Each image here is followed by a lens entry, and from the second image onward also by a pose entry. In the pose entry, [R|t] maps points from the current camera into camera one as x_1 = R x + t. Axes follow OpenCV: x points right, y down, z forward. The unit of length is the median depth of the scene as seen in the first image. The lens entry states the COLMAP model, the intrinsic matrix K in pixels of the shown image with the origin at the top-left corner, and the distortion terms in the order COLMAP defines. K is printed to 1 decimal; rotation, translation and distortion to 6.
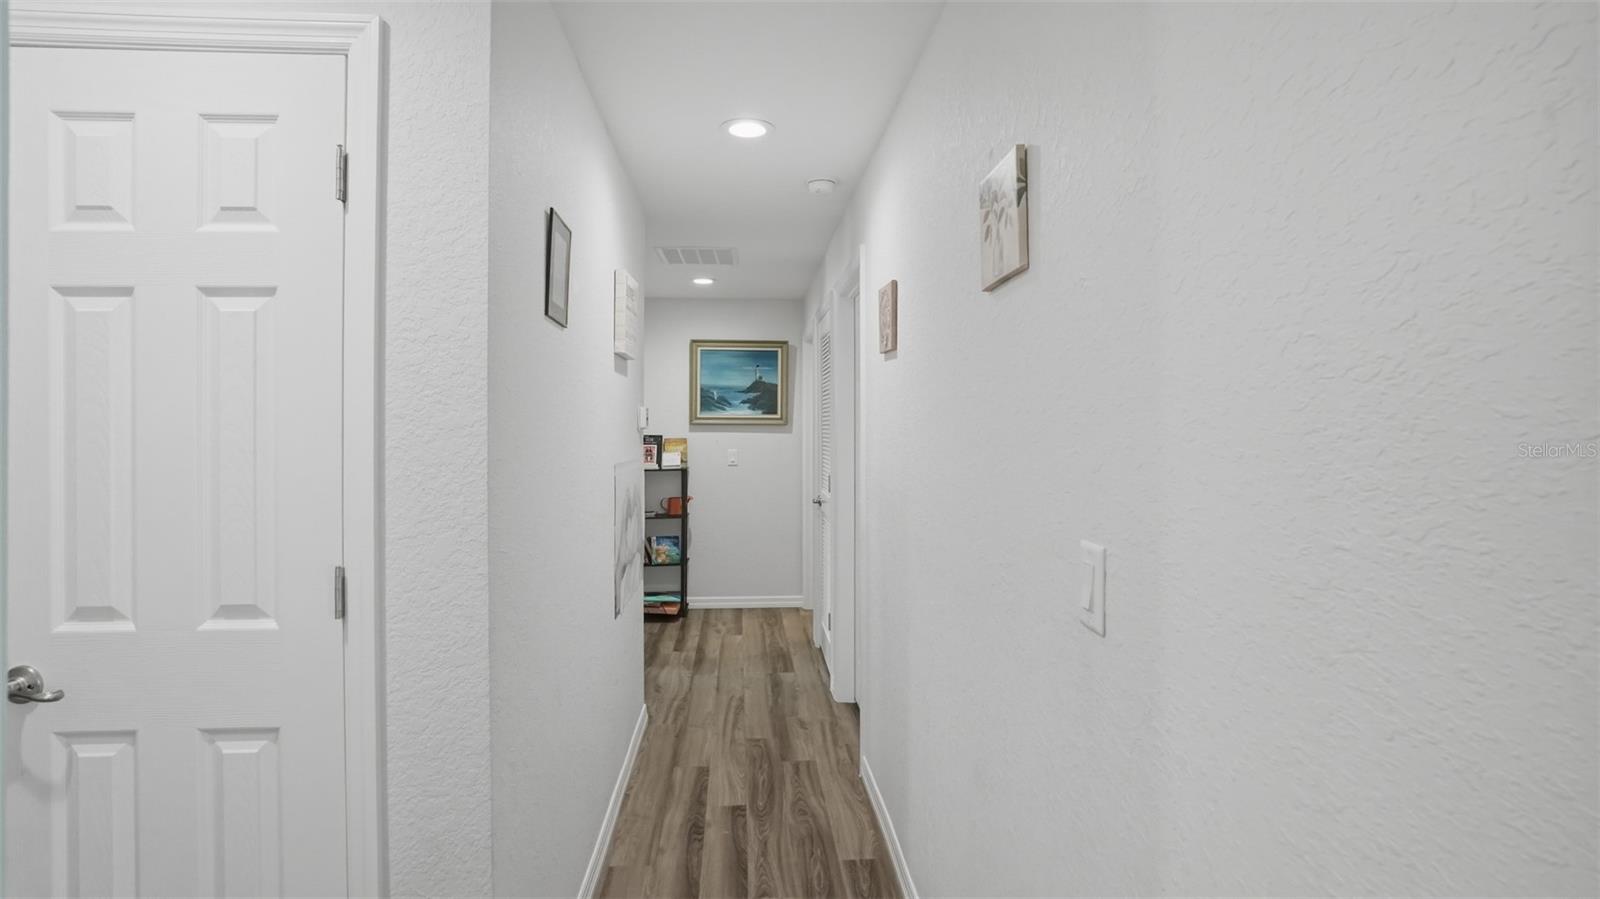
lens RADIAL K [[794.8, 0, 797.8], [0, 794.8, 430.5], [0, 0, 1]] dist [-0.000600, -0.000020]
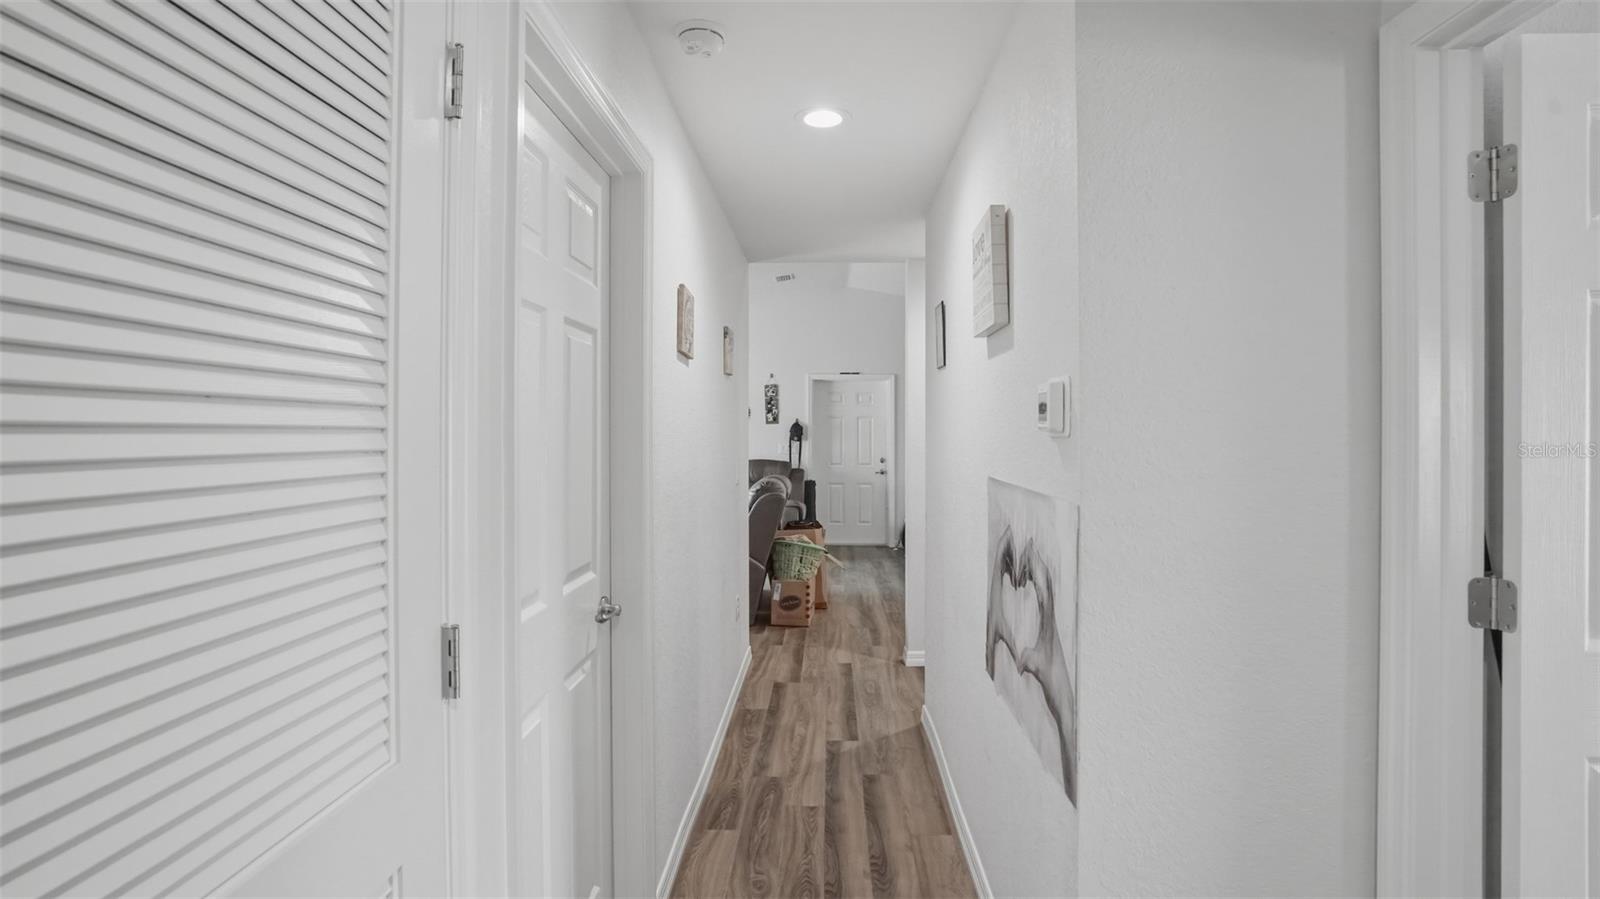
lens RADIAL K [[794.8, 0, 797.8], [0, 794.8, 430.5], [0, 0, 1]] dist [-0.000600, -0.000020]
pose [[-0.993606, 0.002467, 0.112880, -0.145542], [0.002532, 0.999997, 0.000429, -0.004386], [-0.112879, 0.000713, -0.993609, 2.010801]]
